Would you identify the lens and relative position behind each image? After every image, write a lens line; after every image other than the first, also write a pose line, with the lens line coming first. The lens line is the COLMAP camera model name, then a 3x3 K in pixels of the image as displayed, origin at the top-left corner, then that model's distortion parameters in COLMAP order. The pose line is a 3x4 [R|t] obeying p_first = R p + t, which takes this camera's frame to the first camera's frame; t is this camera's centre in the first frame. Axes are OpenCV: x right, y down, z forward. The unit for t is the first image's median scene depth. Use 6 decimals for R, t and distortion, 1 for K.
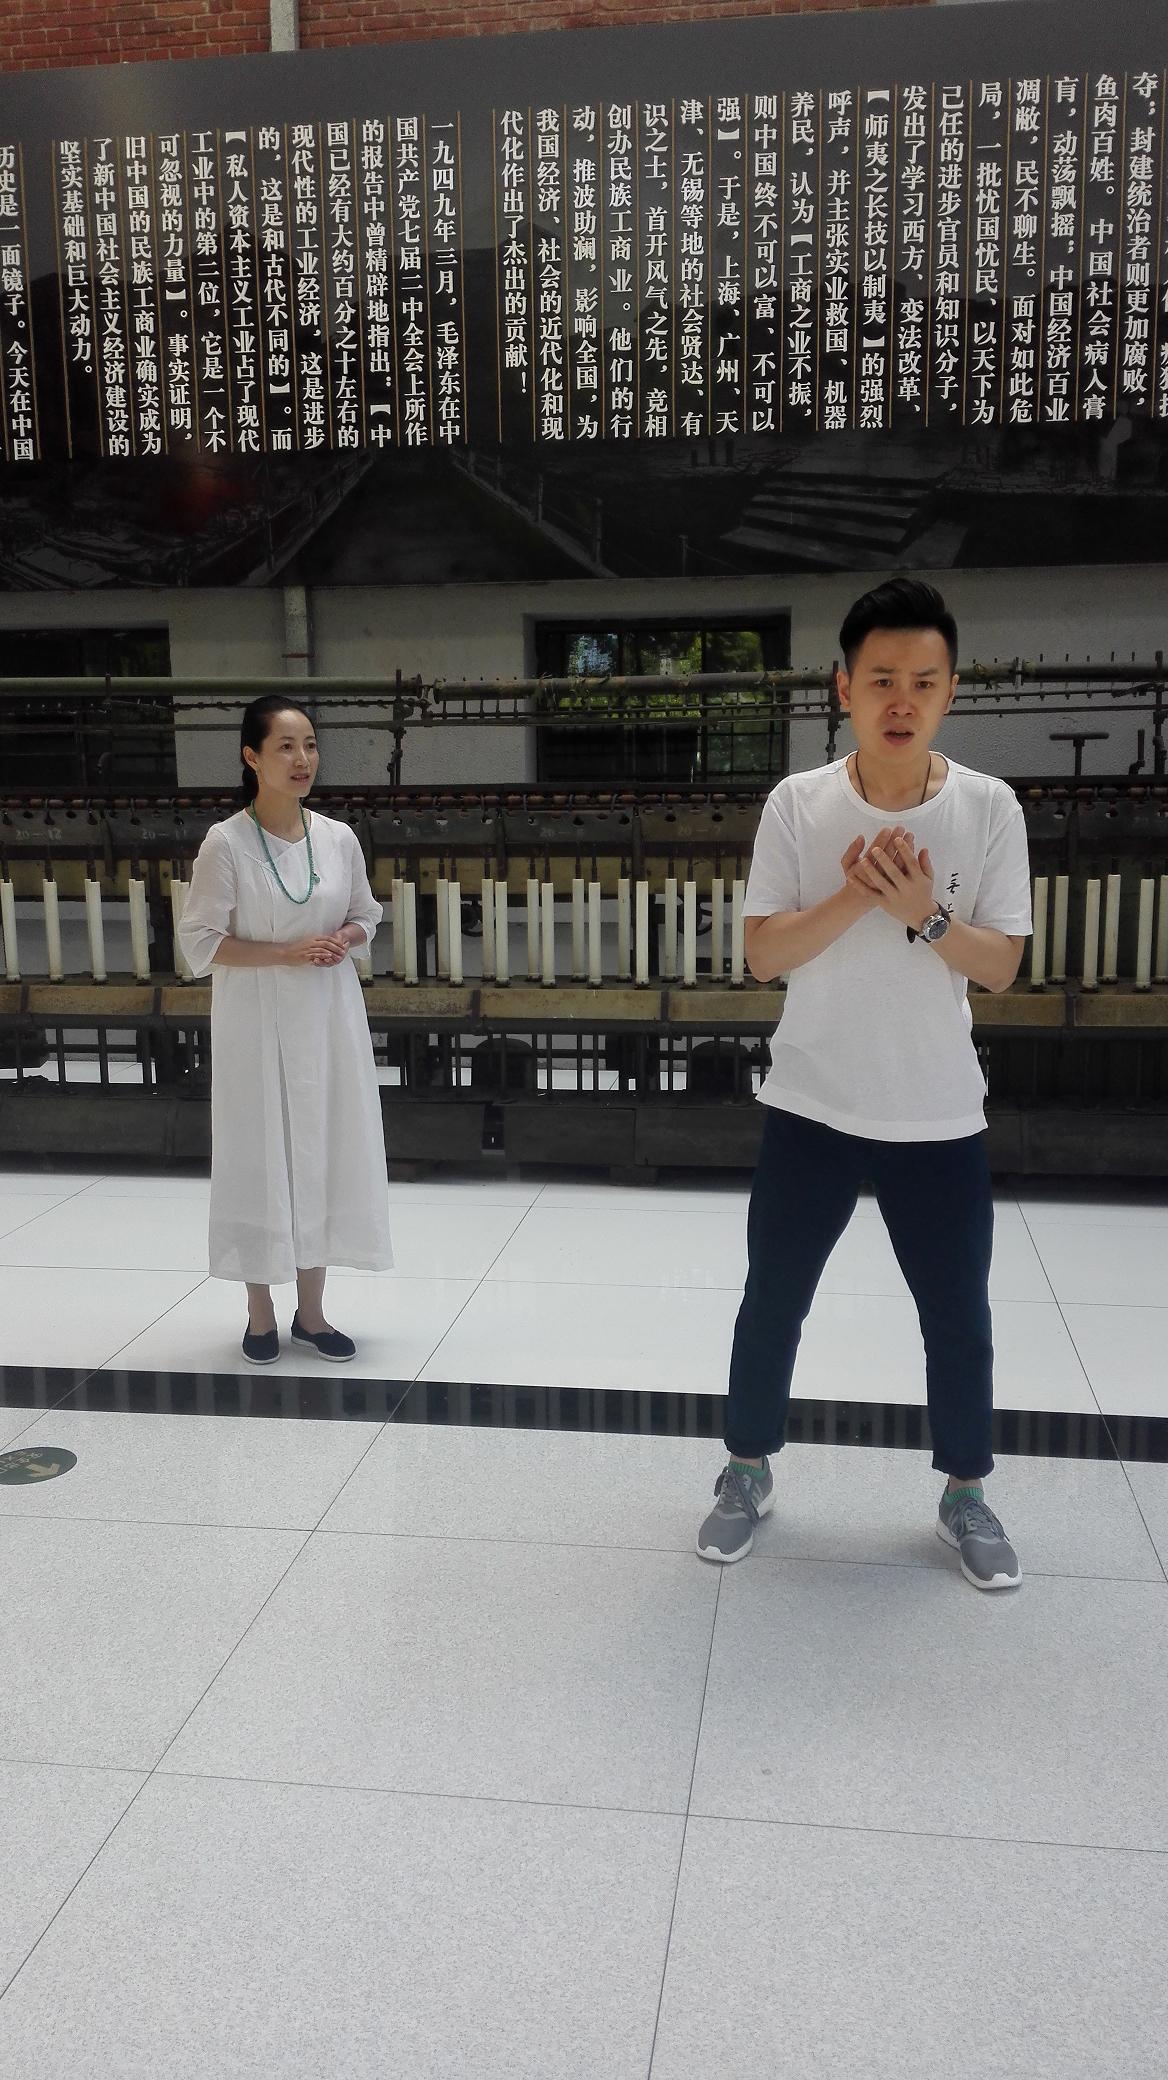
lens RADIAL K [[1712.7, 0, 584.0], [0, 1712.7, 1040.0], [0, 0, 1]] dist [0.128313, -0.258223]
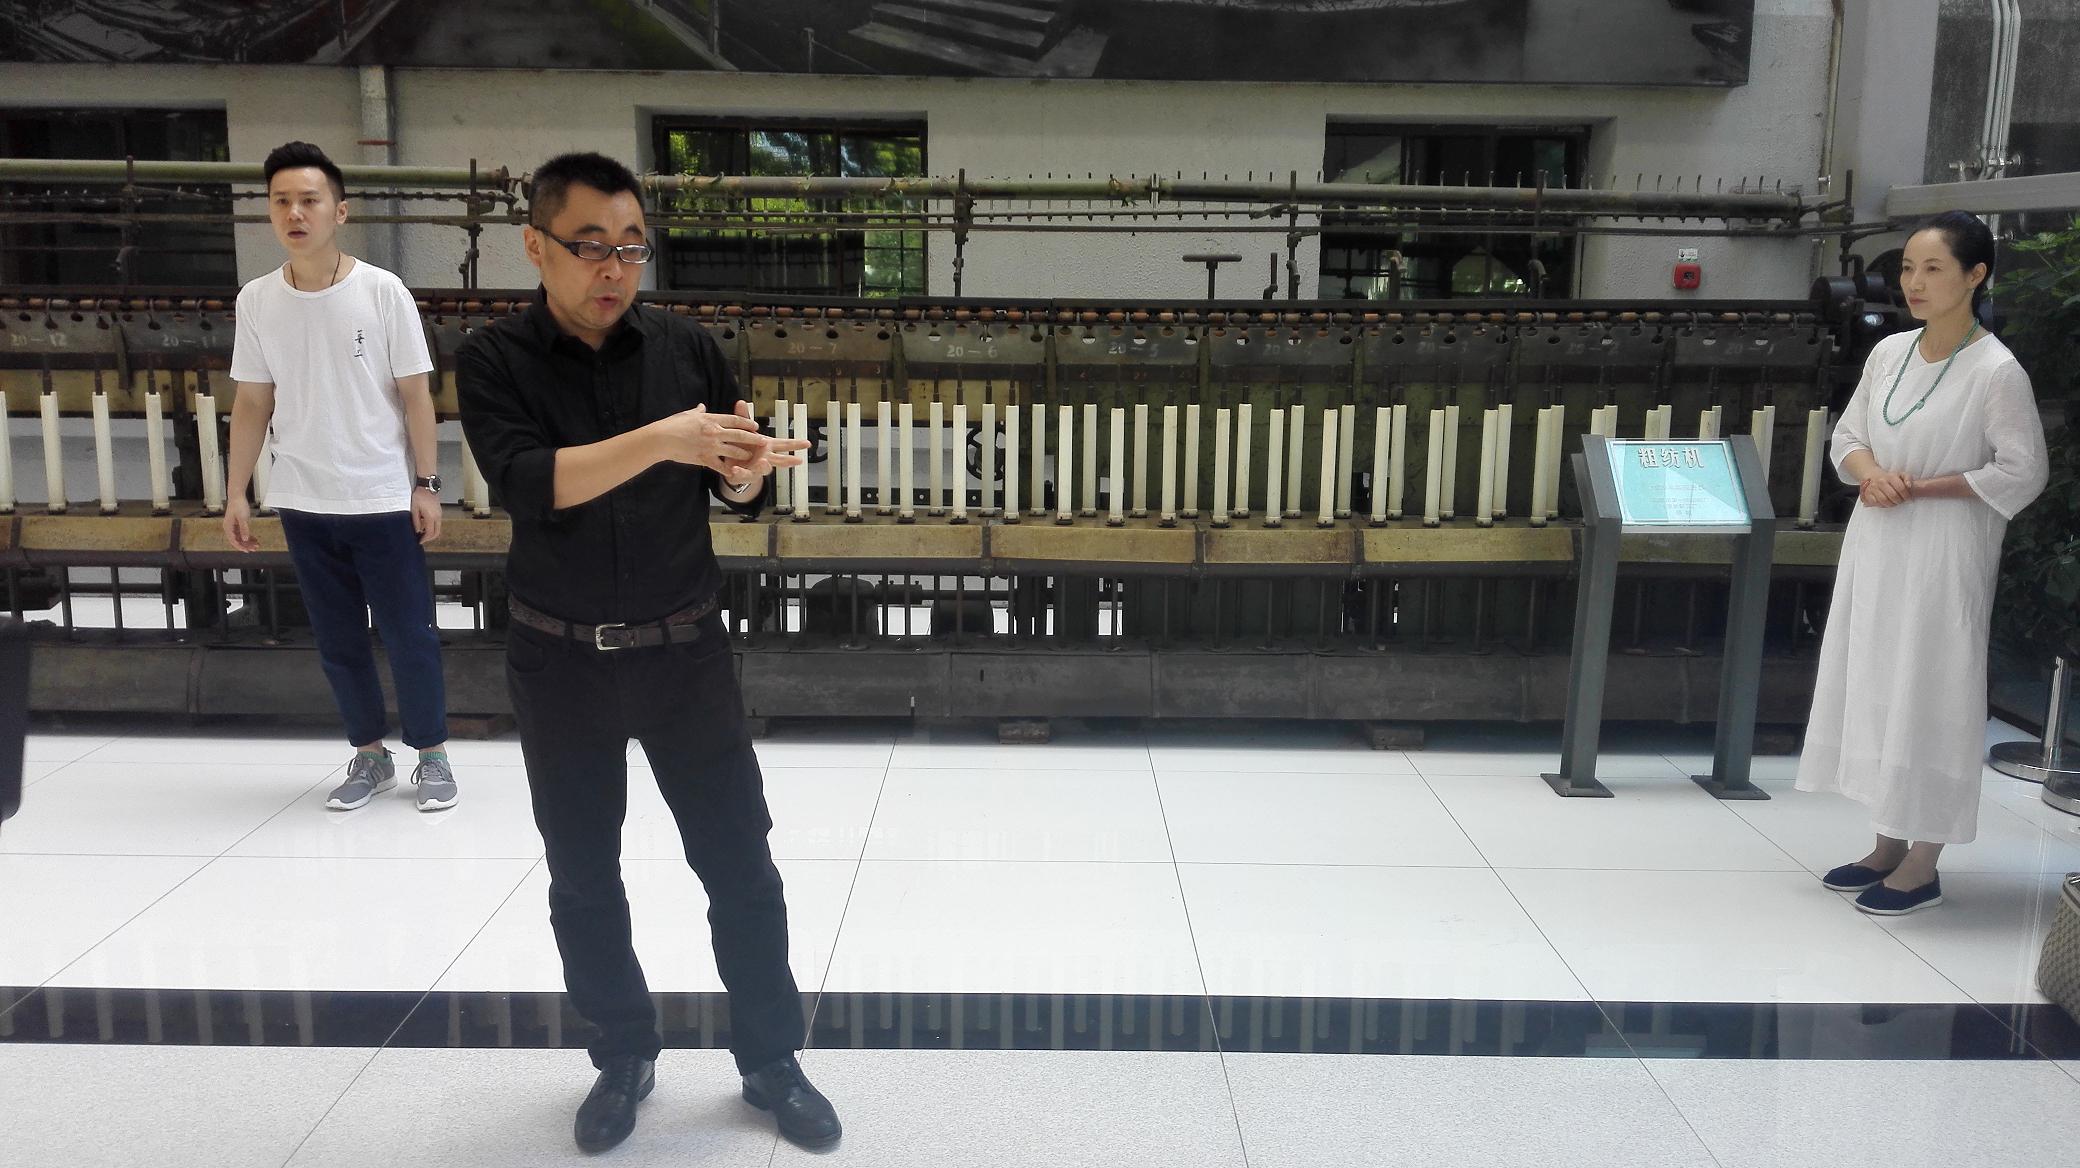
lens RADIAL K [[1712.7, 0, 1040.0], [0, 1712.7, 584.0], [0, 0, 1]] dist [0.128313, -0.258223]
pose [[0.988463, -0.003905, 0.151414, 0.039417], [0.001666, 0.999887, 0.014911, -0.008339], [-0.151455, -0.014487, 0.988358, 0.061317]]
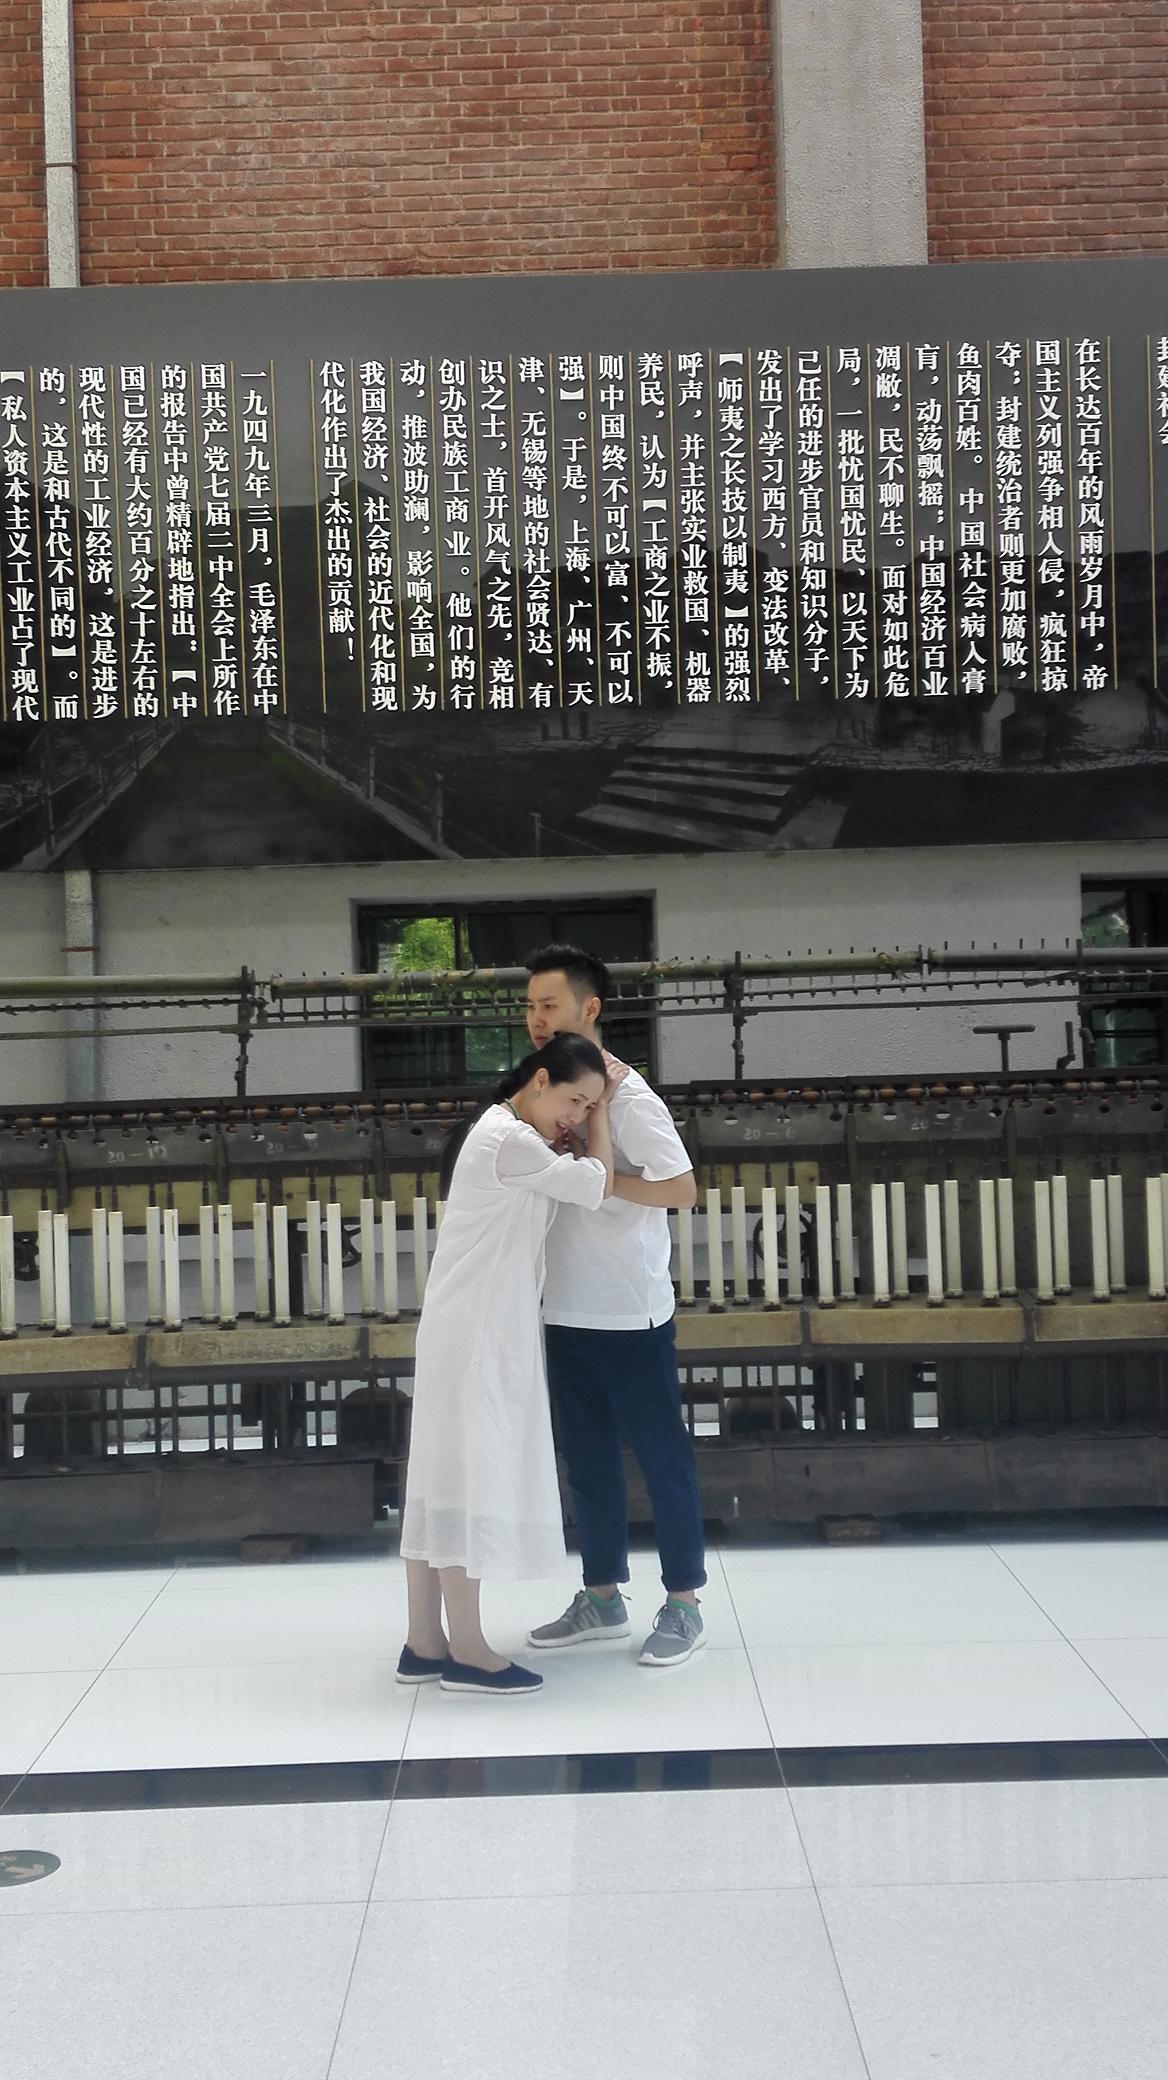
lens RADIAL K [[2274.7, 0, 584.0], [0, 2274.7, 1040.0], [0, 0, 1]] dist [0.243480, -0.708419]
pose [[0.988501, -0.019573, 0.149939, -0.100164], [0.044492, 0.985341, -0.164695, 0.018795], [-0.144518, 0.169472, 0.974881, -0.135697]]
